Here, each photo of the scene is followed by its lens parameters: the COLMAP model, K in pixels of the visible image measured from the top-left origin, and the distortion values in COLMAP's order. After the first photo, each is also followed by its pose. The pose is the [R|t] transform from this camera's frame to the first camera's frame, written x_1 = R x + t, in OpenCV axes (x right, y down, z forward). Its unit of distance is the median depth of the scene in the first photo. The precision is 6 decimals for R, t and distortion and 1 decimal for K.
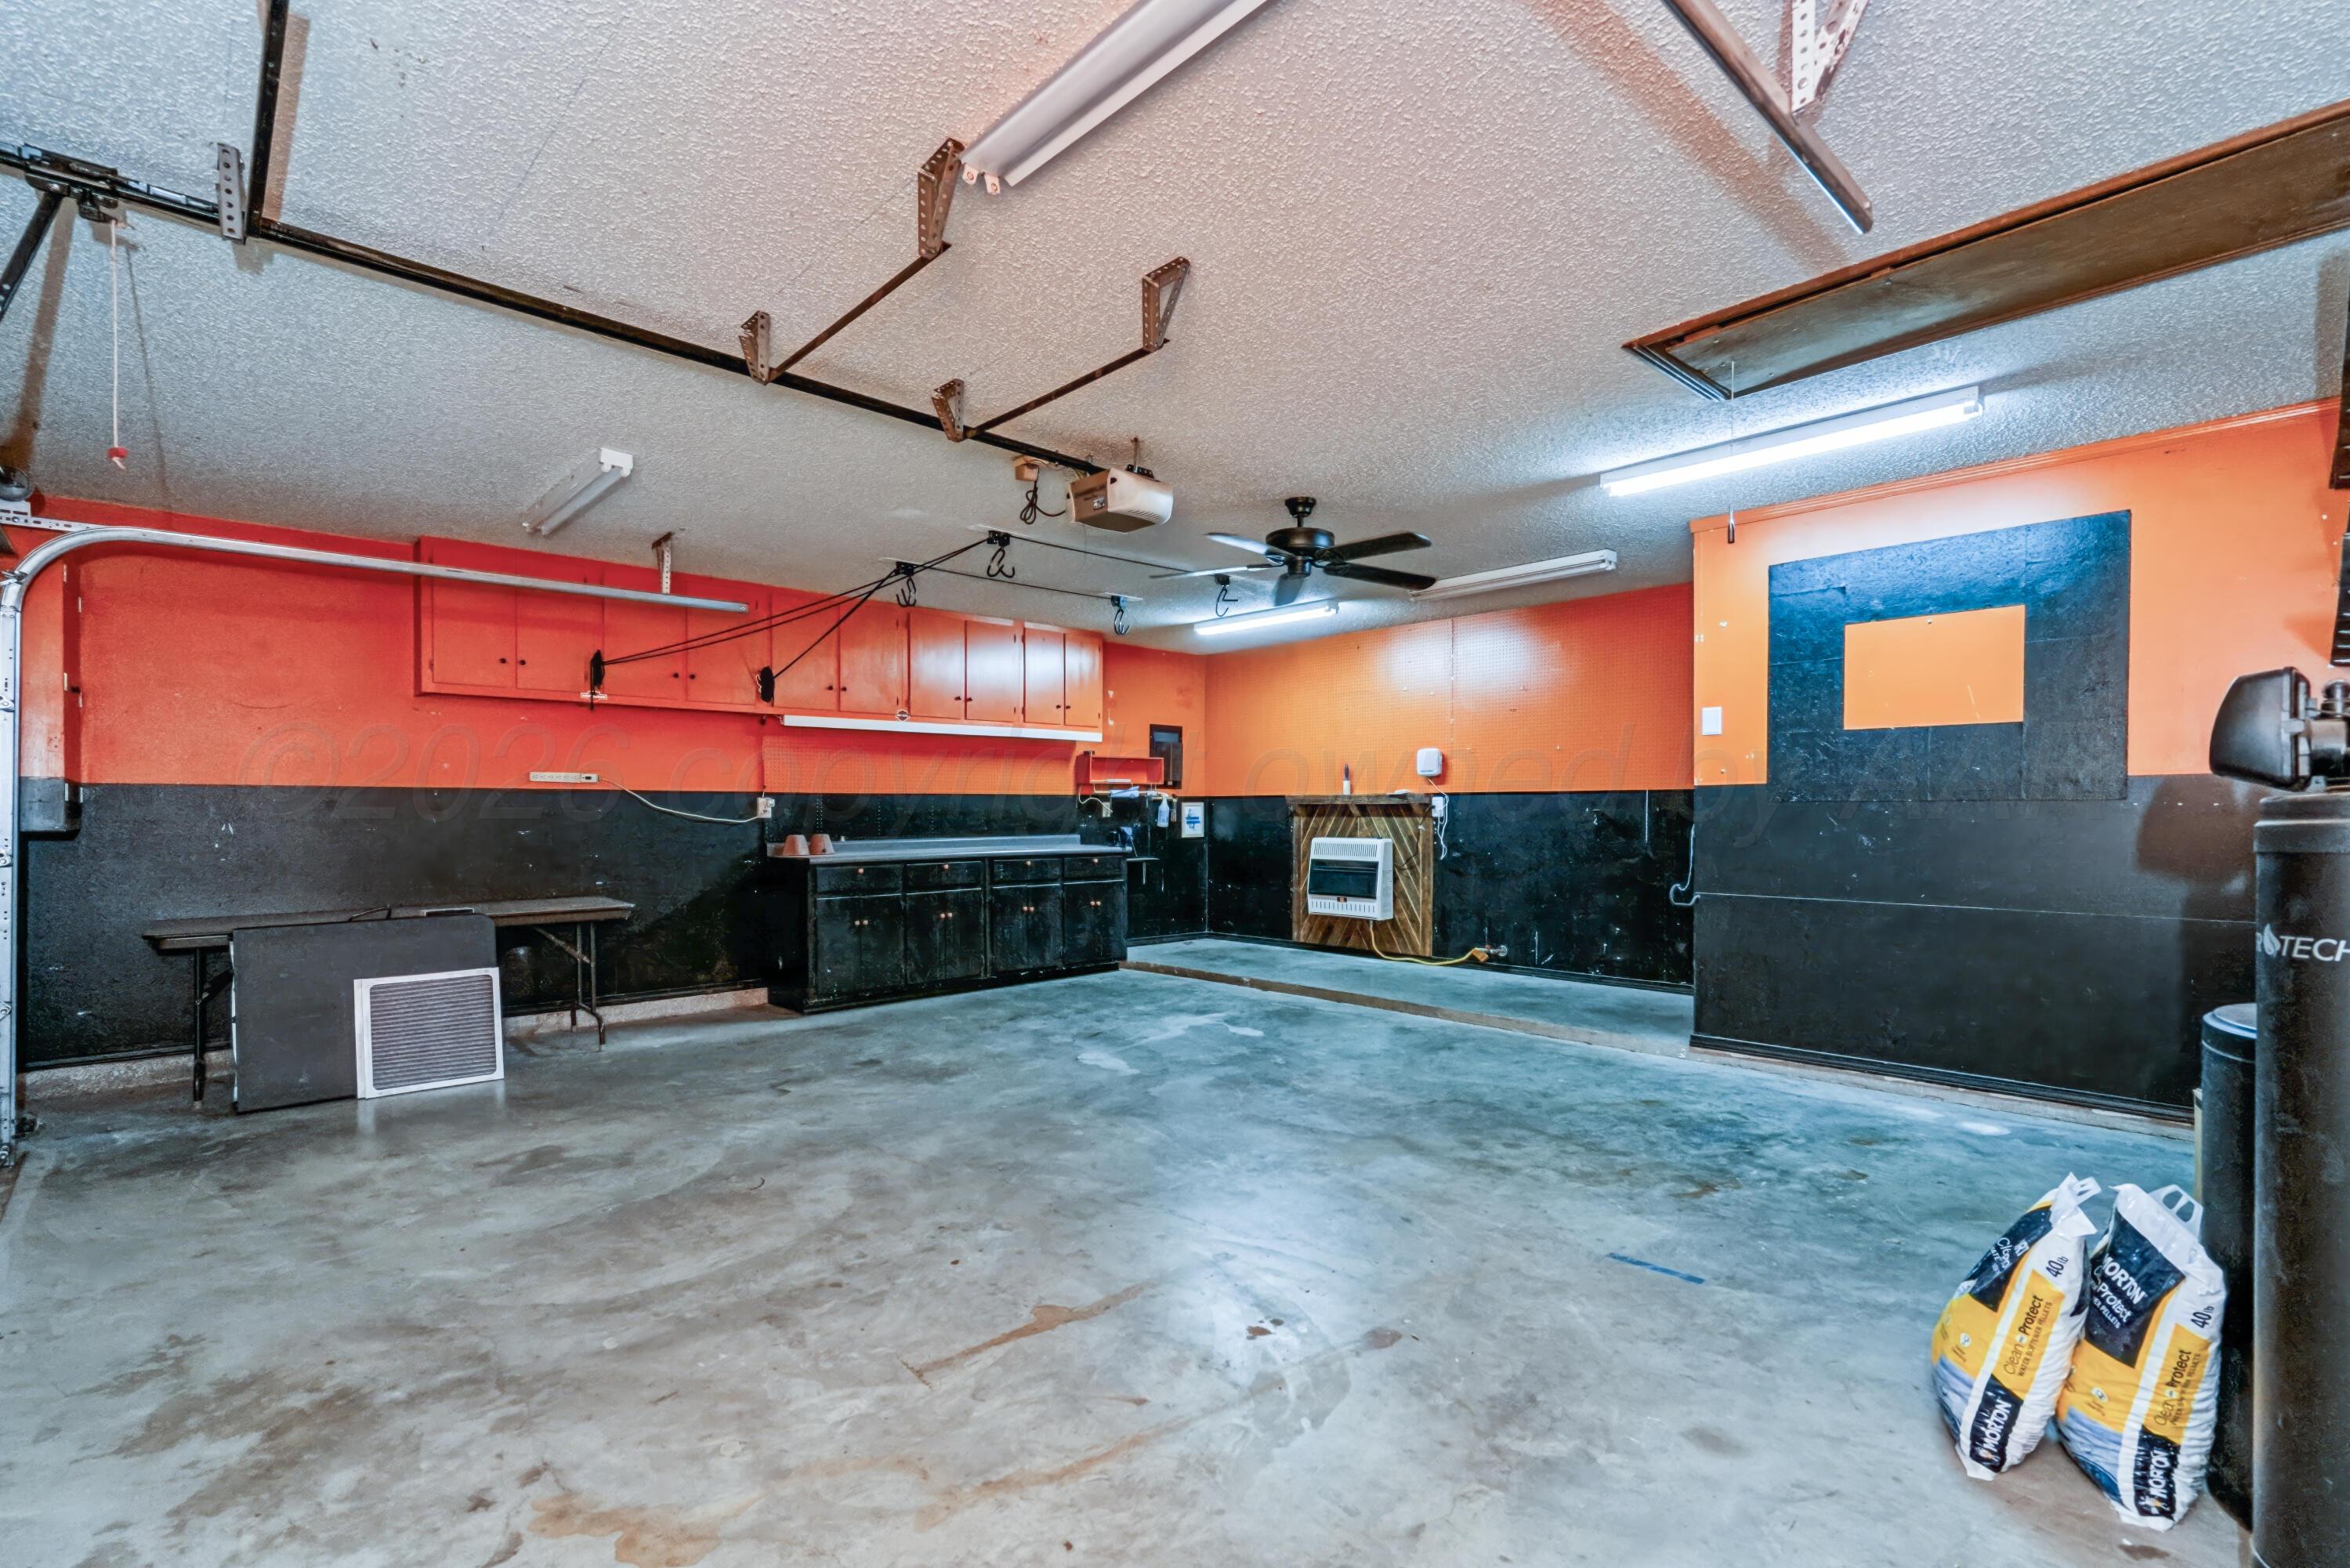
lens RADIAL K [[1072.0, 0, 1175.8], [0, 1072.0, 797.1], [0, 0, 1]] dist [-0.002735, -0.000282]
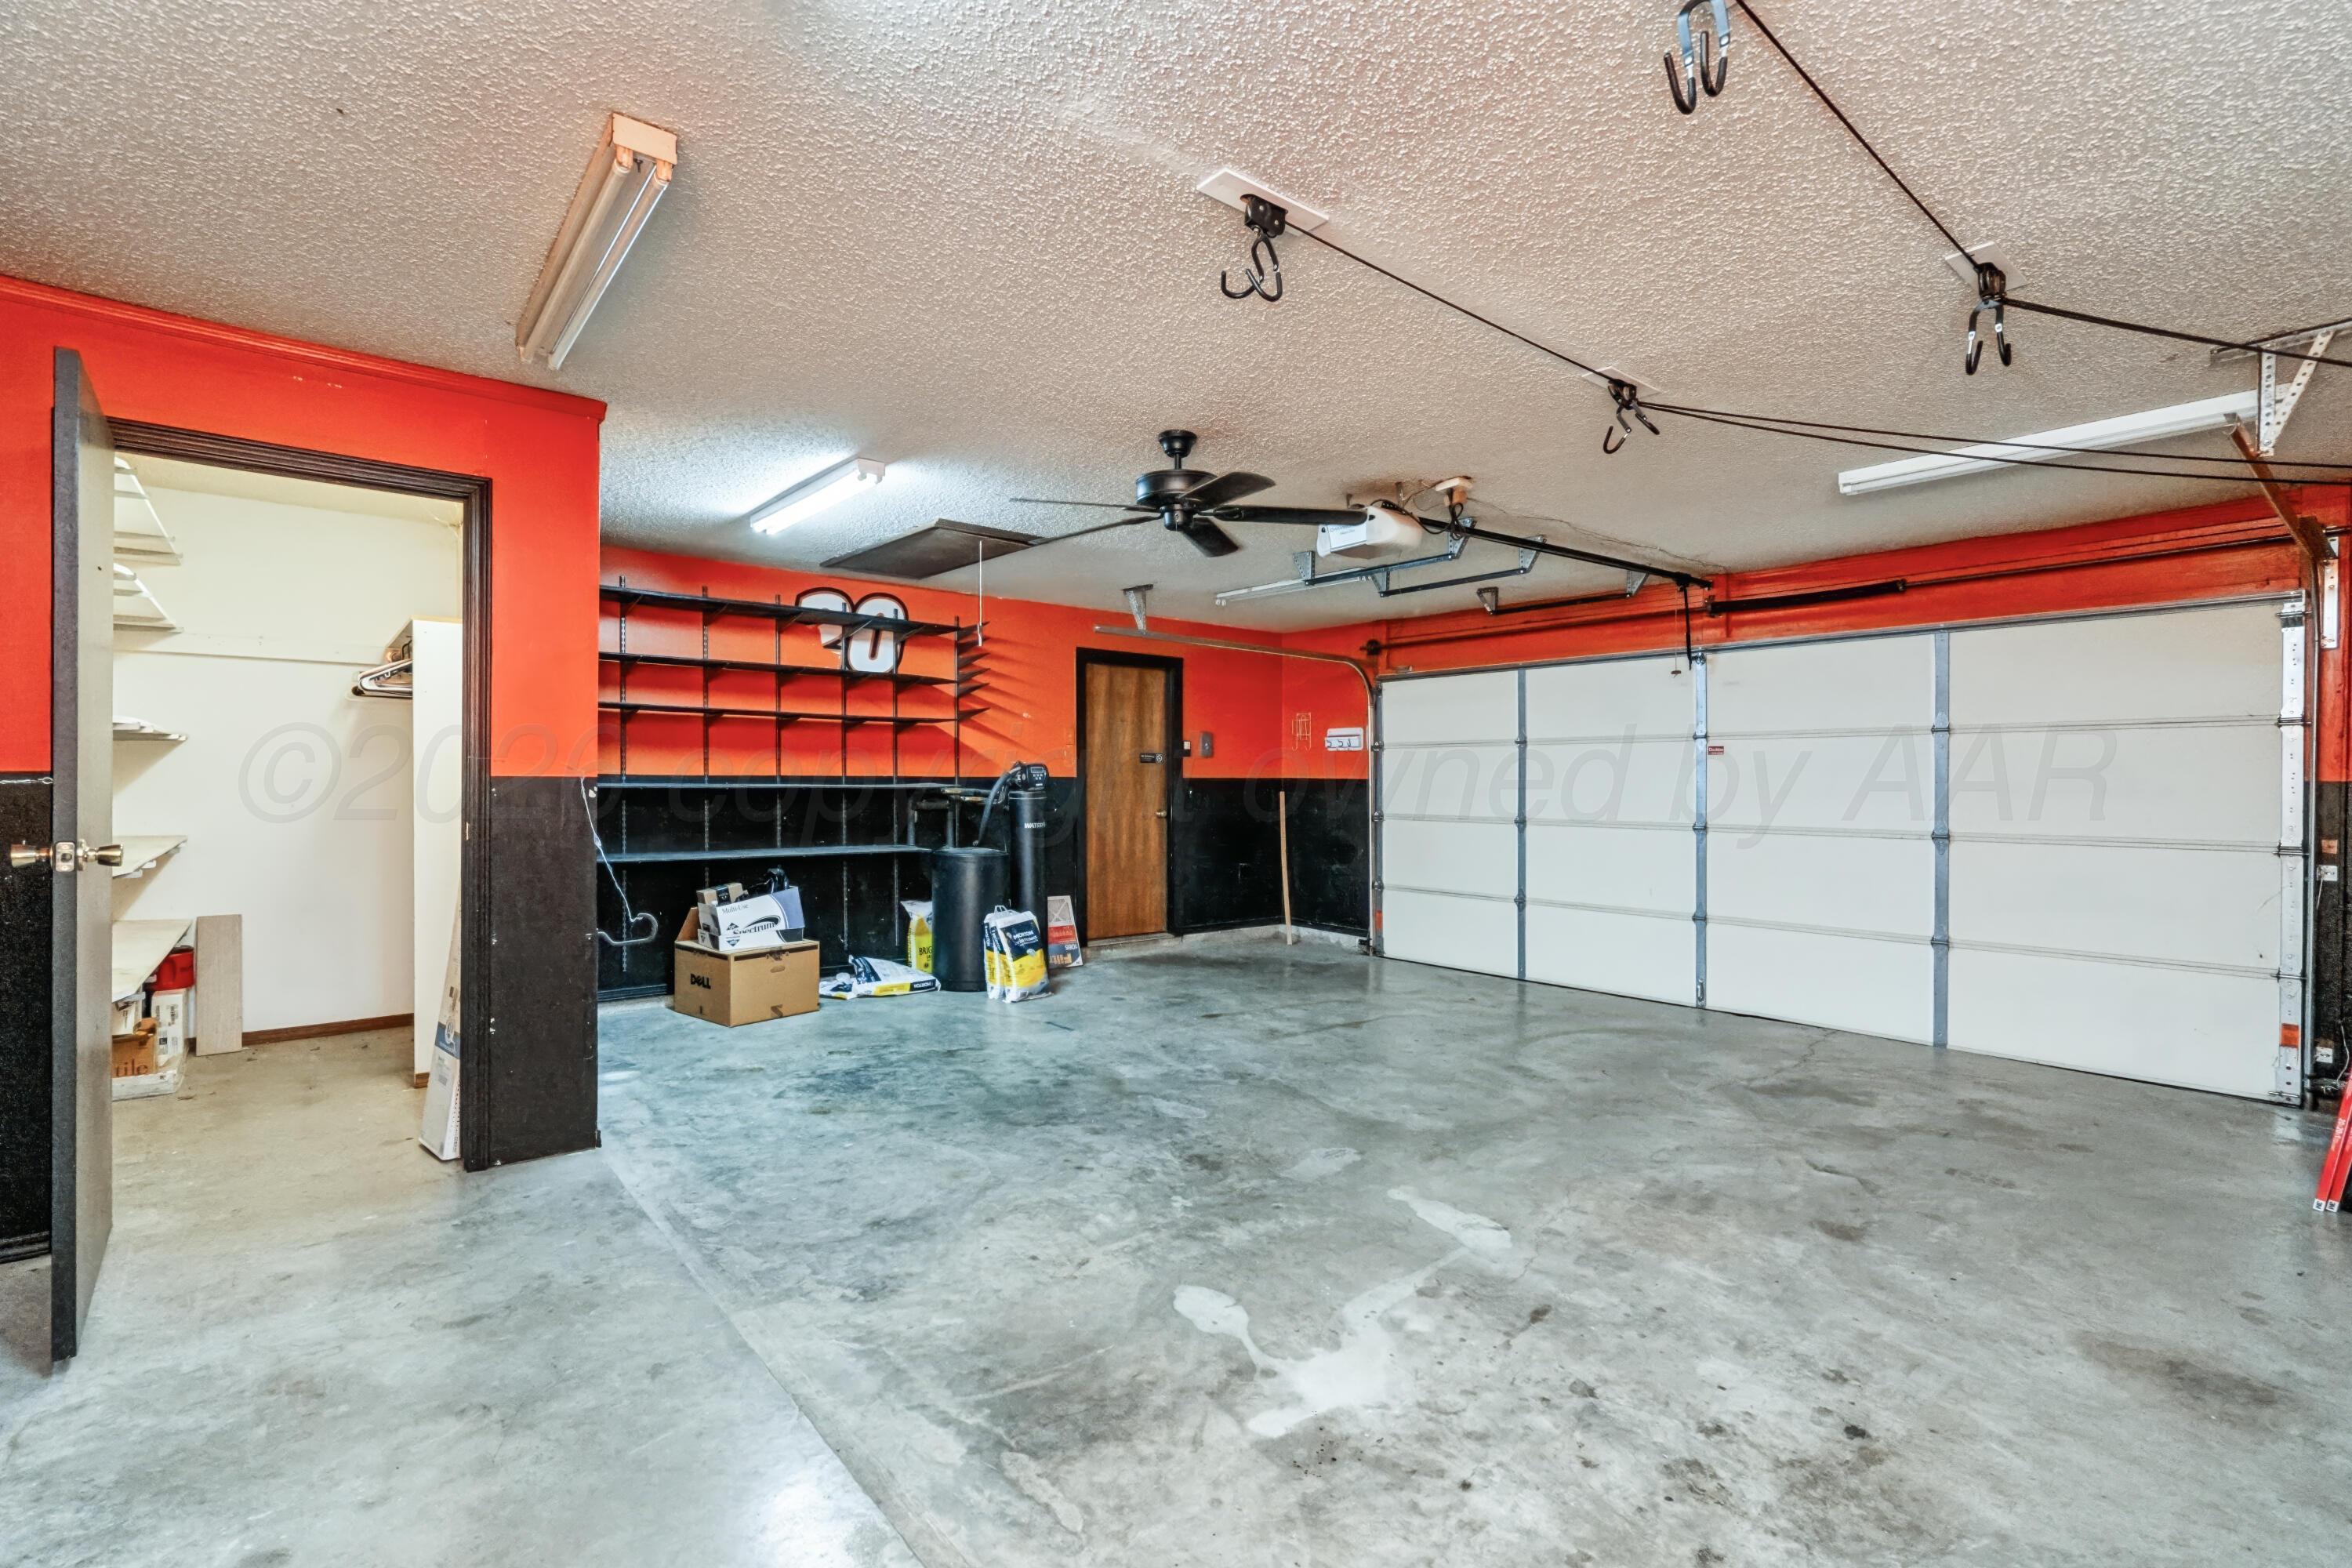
lens RADIAL K [[1072.9, 0, 1174.1], [0, 1072.9, 785.2], [0, 0, 1]] dist [-0.002735, -0.000282]
pose [[-0.998133, -0.003075, 0.061008, 0.076565], [-0.003284, 0.999989, -0.003328, -0.005596], [-0.060997, -0.003522, -0.998132, 2.083578]]
